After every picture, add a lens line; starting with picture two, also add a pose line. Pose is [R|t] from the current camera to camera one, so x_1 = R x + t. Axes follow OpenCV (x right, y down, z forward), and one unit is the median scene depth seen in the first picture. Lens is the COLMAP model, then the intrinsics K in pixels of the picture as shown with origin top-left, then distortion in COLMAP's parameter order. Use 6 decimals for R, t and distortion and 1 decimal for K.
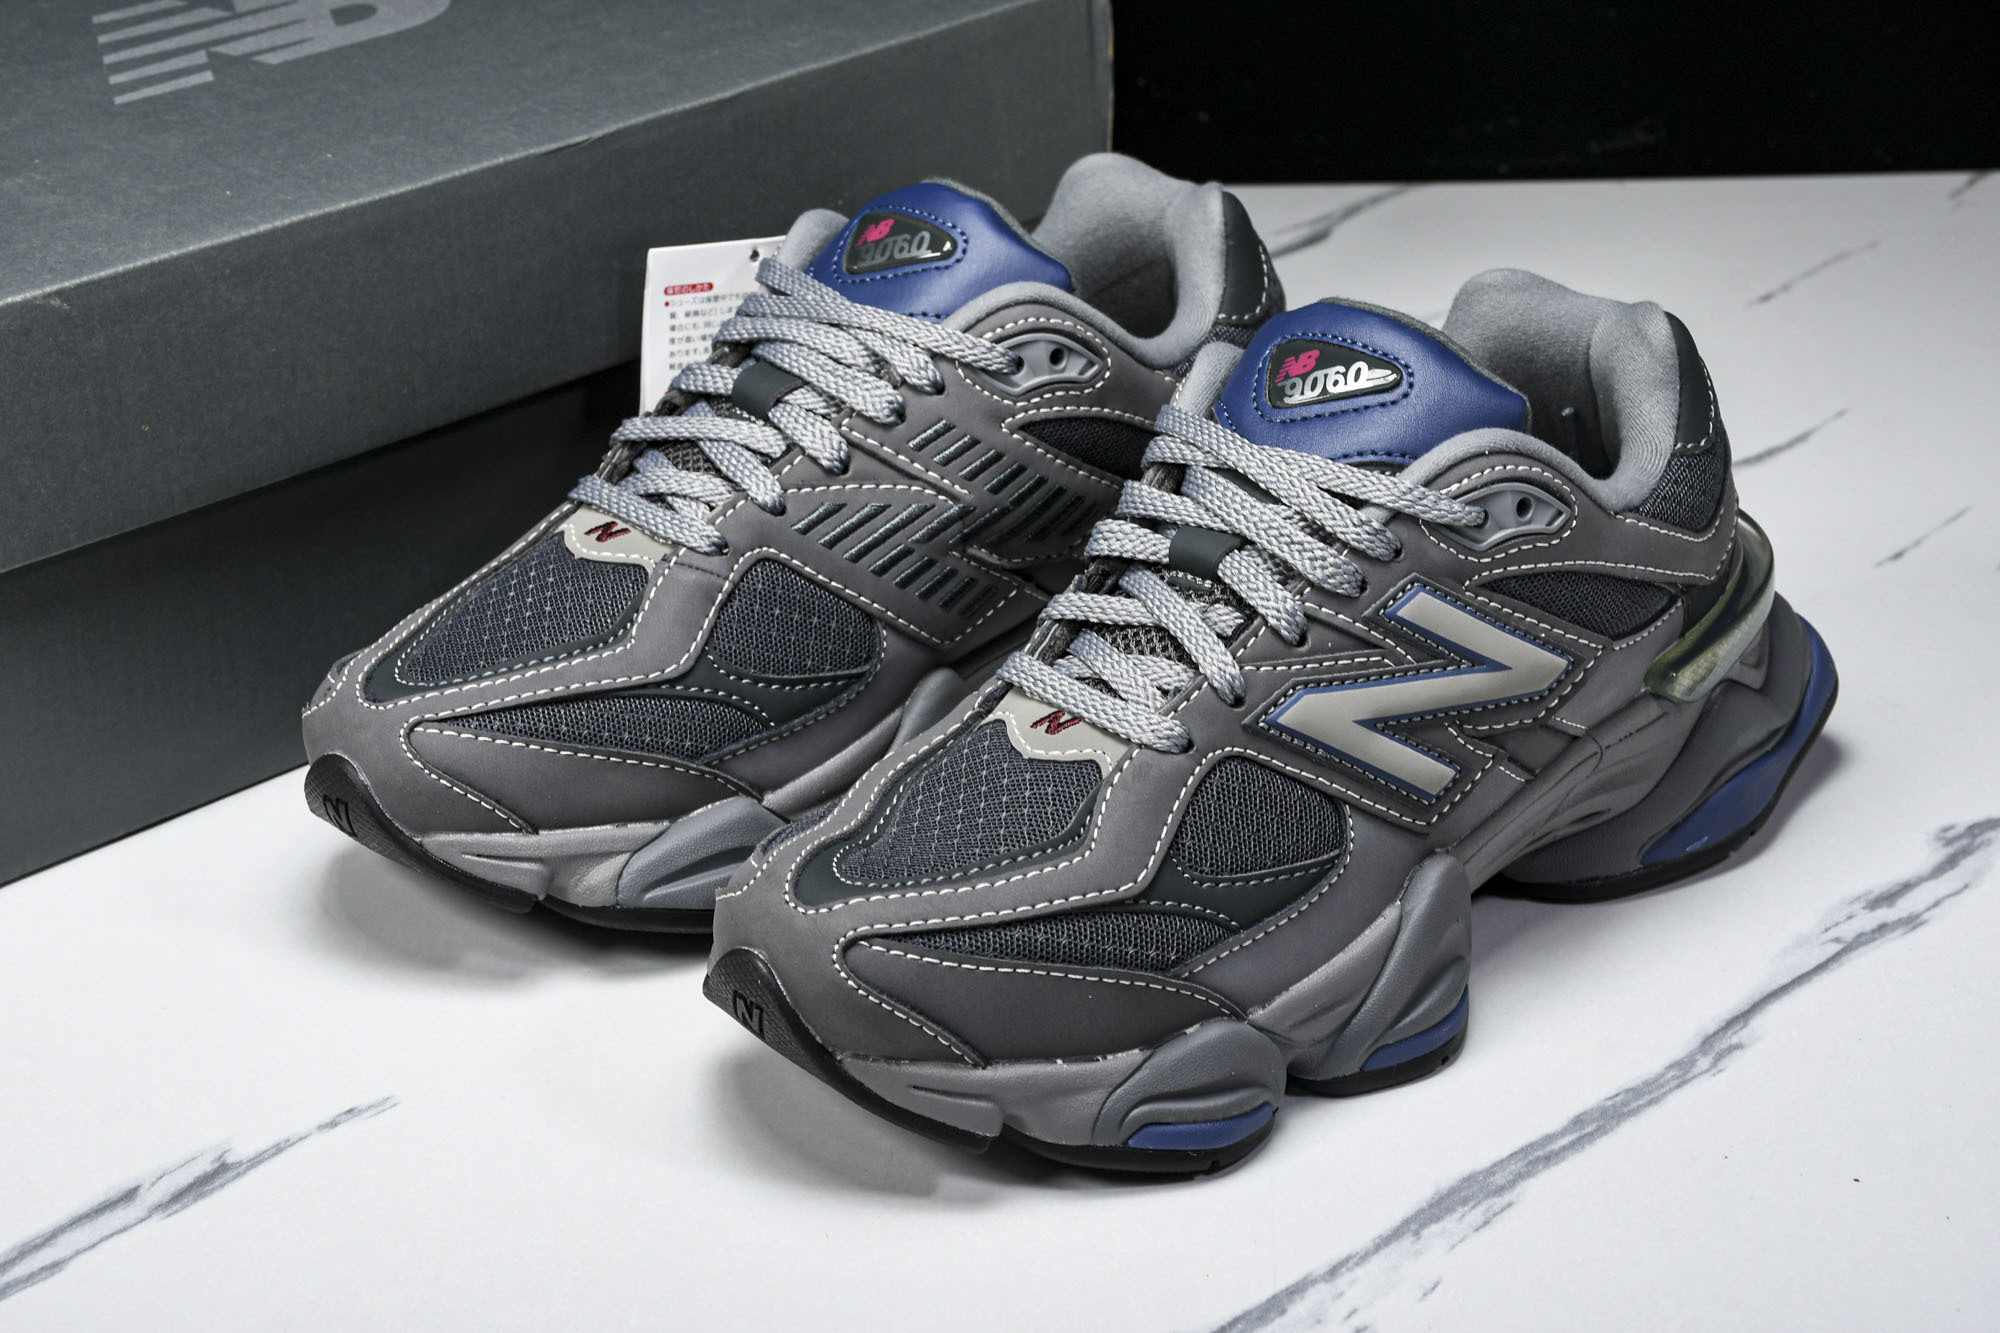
lens RADIAL K [[4139.4, 0, 990.4], [0, 4139.4, 672.0], [0, 0, 1]] dist [0.277038, 0.000000]
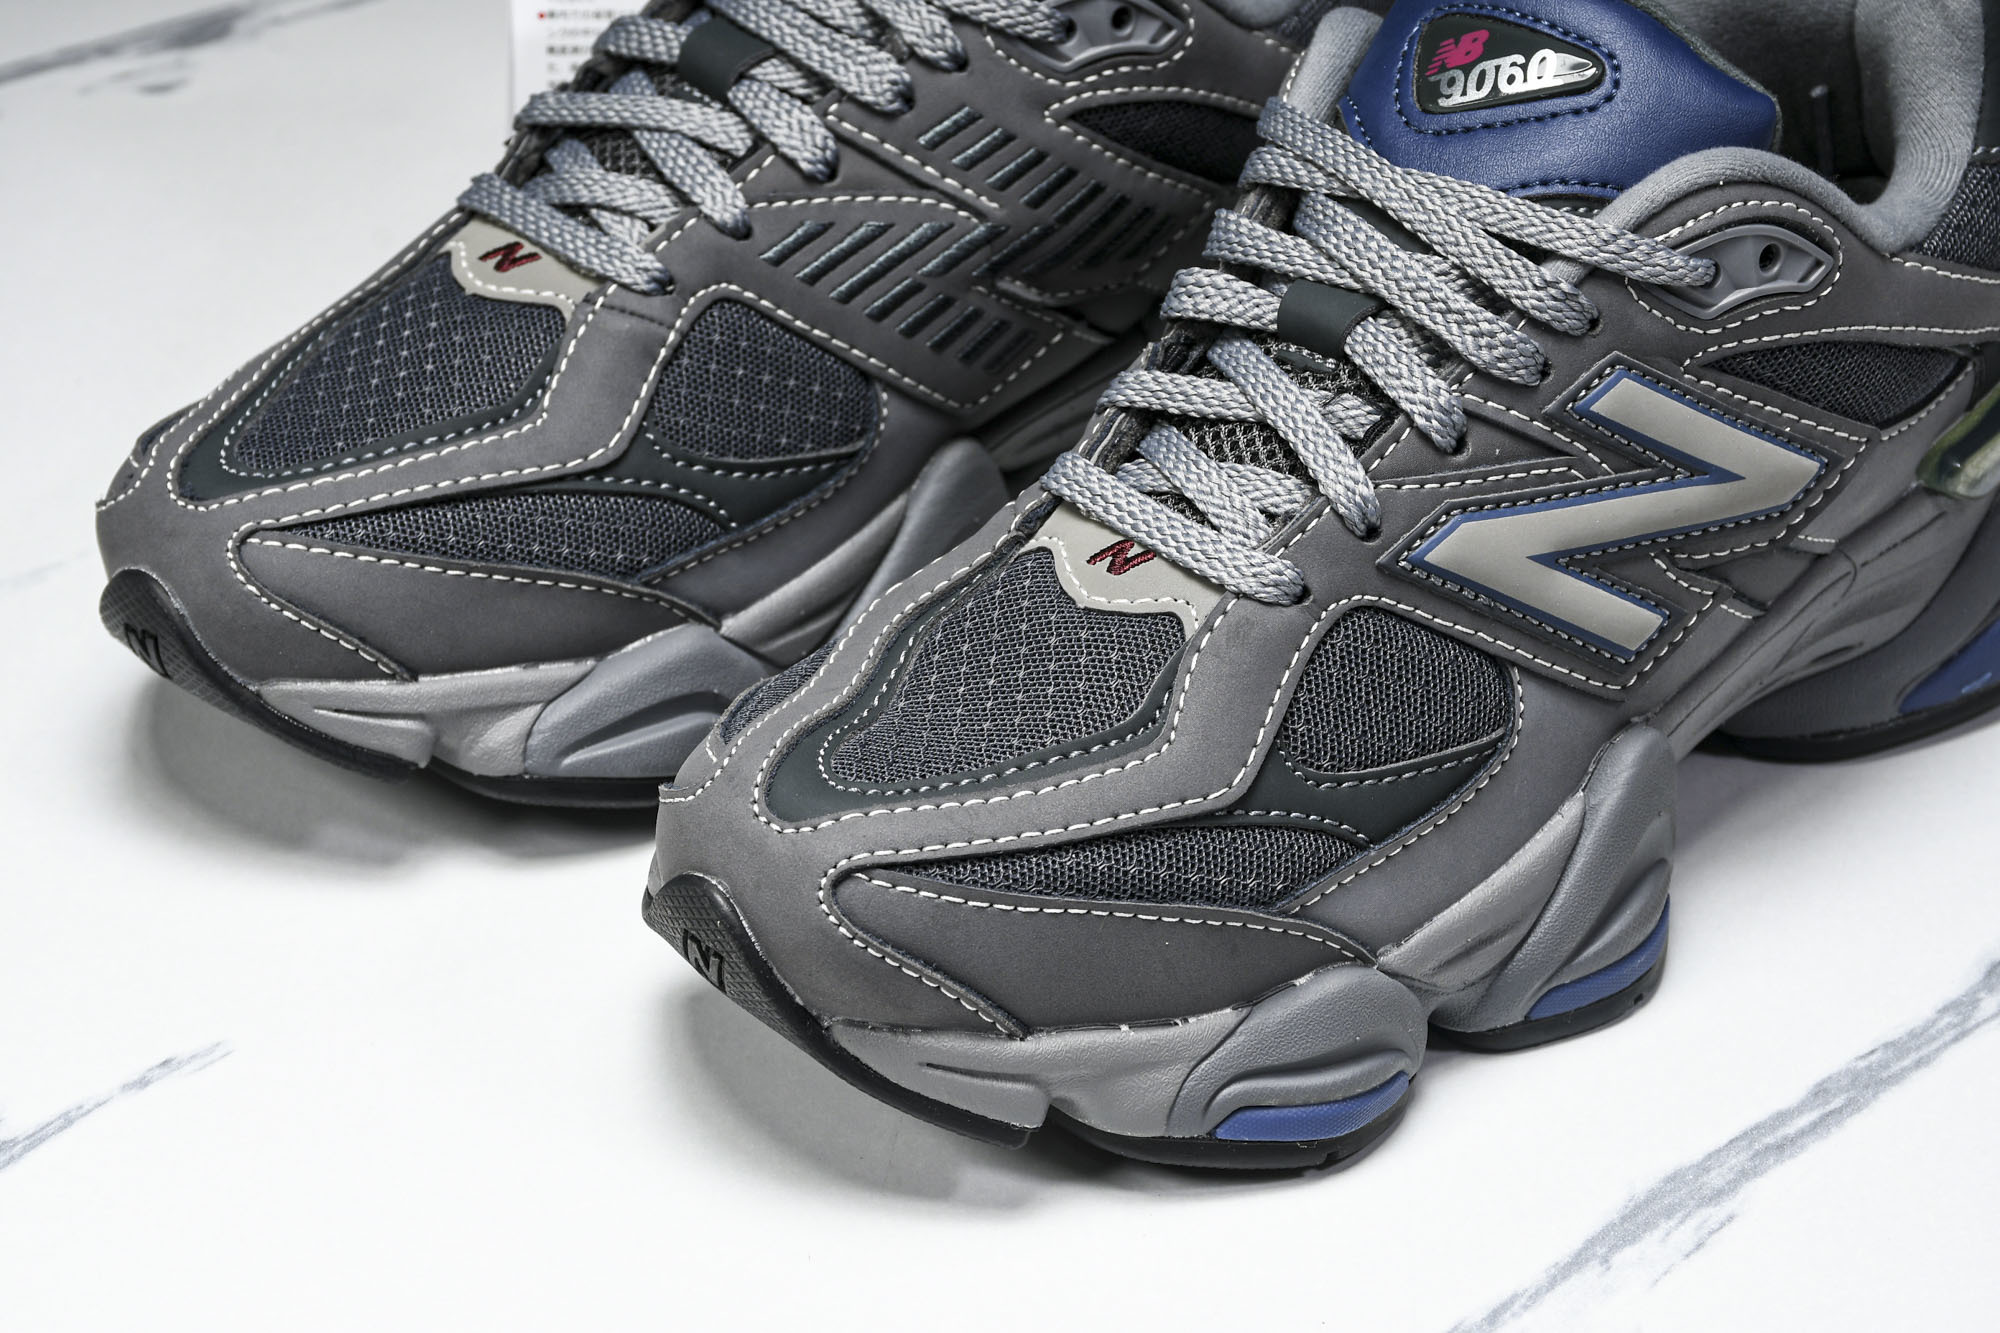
lens RADIAL K [[4818.3, 0, 1003.0], [0, 4818.3, 714.5], [0, 0, 1]] dist [0.412592, 0.000000]
pose [[0.999970, 0.005779, 0.005238, -0.009432], [-0.006351, 0.993159, 0.116594, -0.058956], [-0.004529, -0.116623, 0.993166, 0.145460]]
